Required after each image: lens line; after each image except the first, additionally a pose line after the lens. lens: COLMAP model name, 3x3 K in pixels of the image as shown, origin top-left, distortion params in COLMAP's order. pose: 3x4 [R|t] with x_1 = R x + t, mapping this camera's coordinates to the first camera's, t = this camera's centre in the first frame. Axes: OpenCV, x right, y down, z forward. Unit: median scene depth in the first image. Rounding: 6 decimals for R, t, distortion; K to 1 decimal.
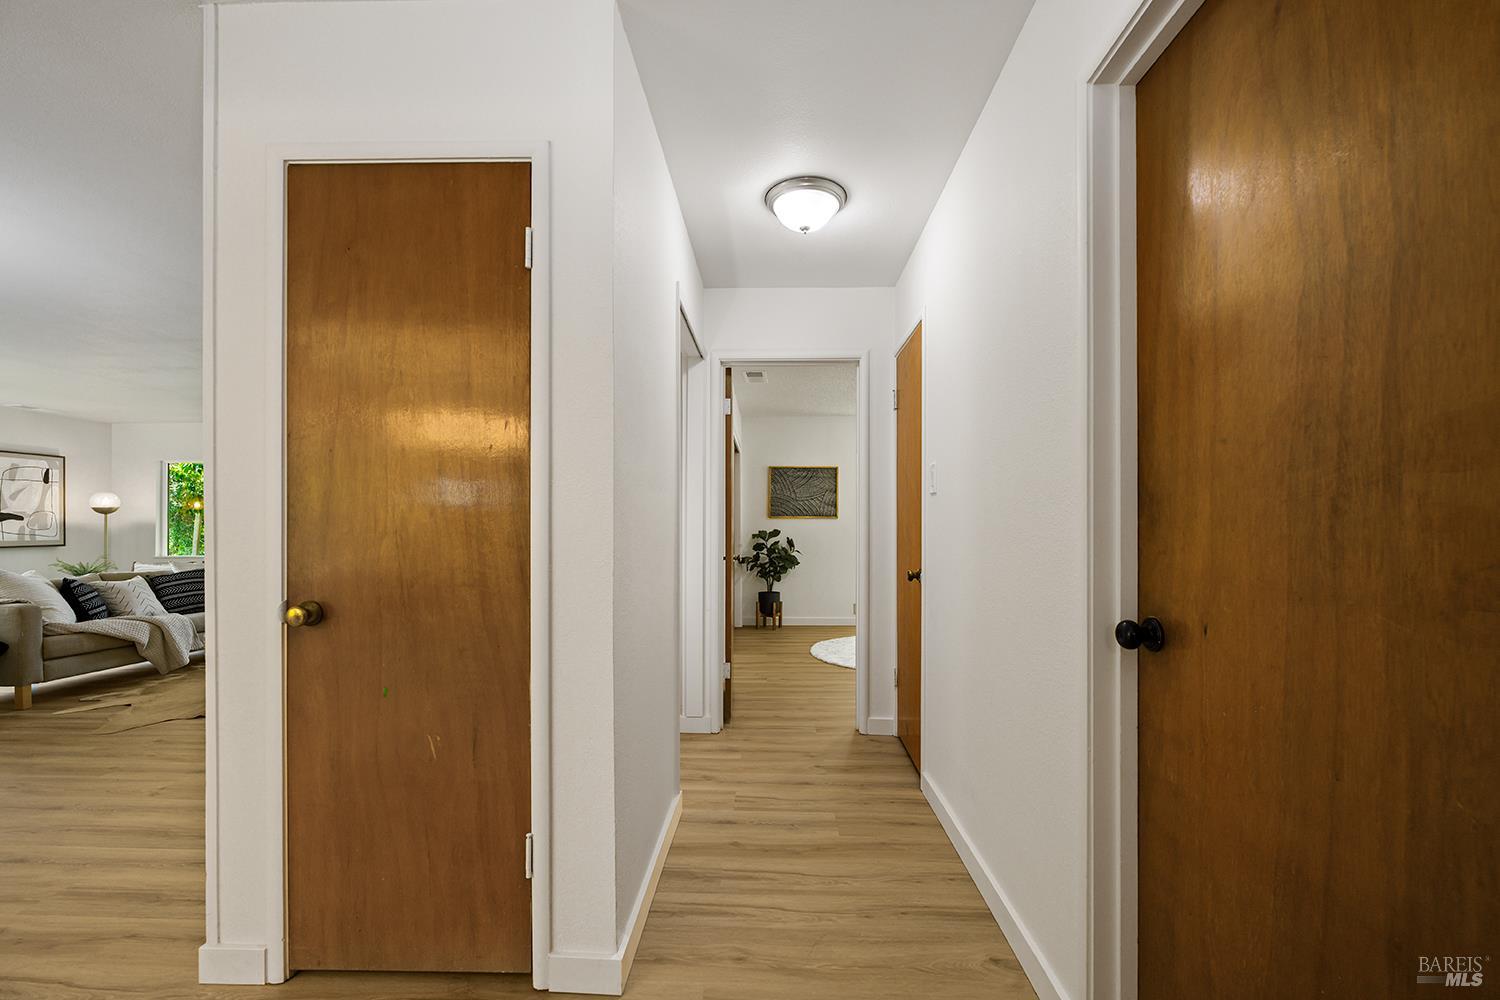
lens RADIAL K [[590.7, 0, 750.7], [0, 590.7, 521.4], [0, 0, 1]] dist [0.000152, 0.000177]
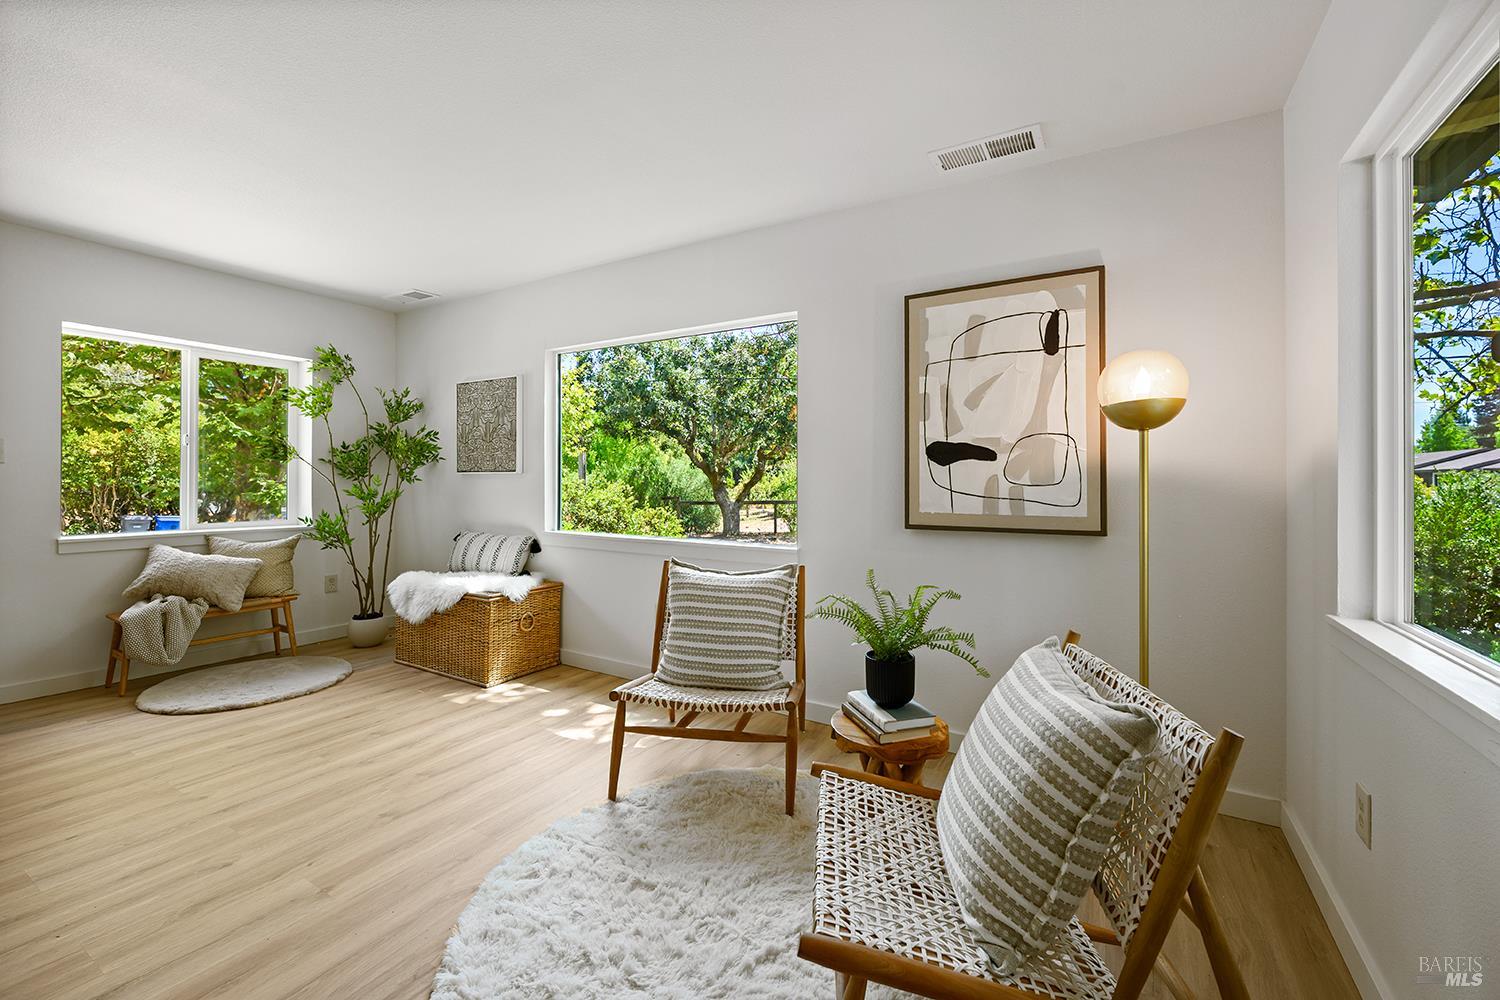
lens RADIAL K [[612.1, 0, 753.5], [0, 612.1, 472.8], [0, 0, 1]] dist [0.013537, -0.000194]
pose [[-0.486548, -0.028160, -0.873200, -1.220985], [-0.004159, 0.999544, -0.029918, 0.027149], [0.873644, -0.010925, -0.486443, 1.579435]]
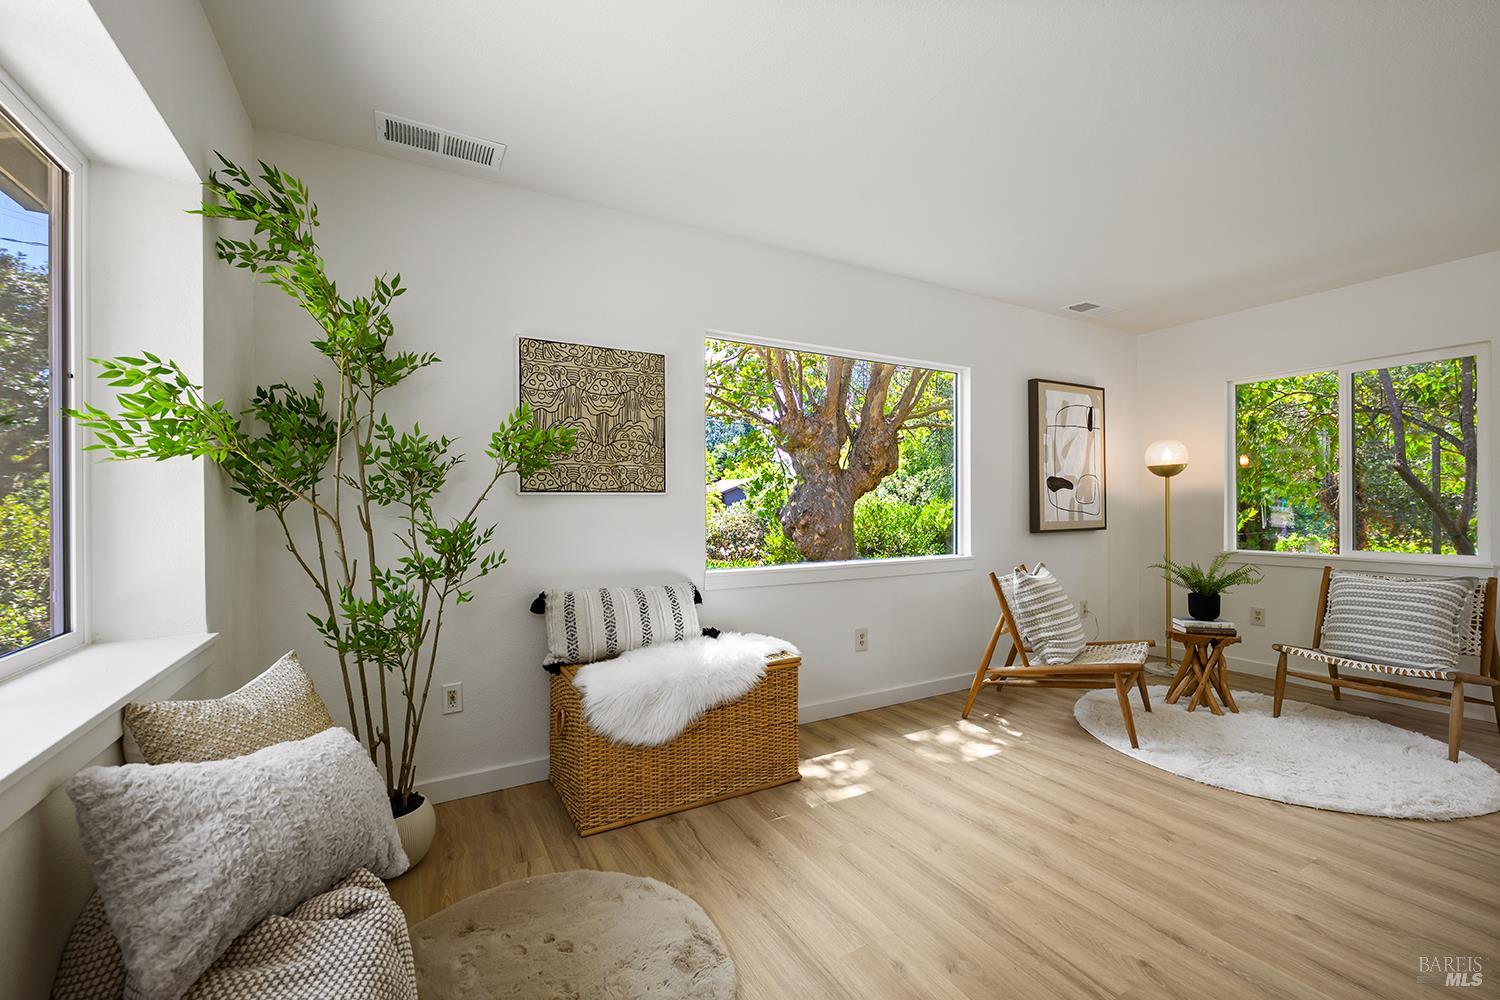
lens RADIAL K [[612.1, 0, 741.7], [0, 612.1, 502.3], [0, 0, 1]] dist [0.013537, -0.000194]
pose [[0.512012, -0.006797, -0.858951, -1.264514], [0.014001, 0.999902, 0.000433, 0.010297], [0.858864, -0.012247, 0.512057, 0.530510]]
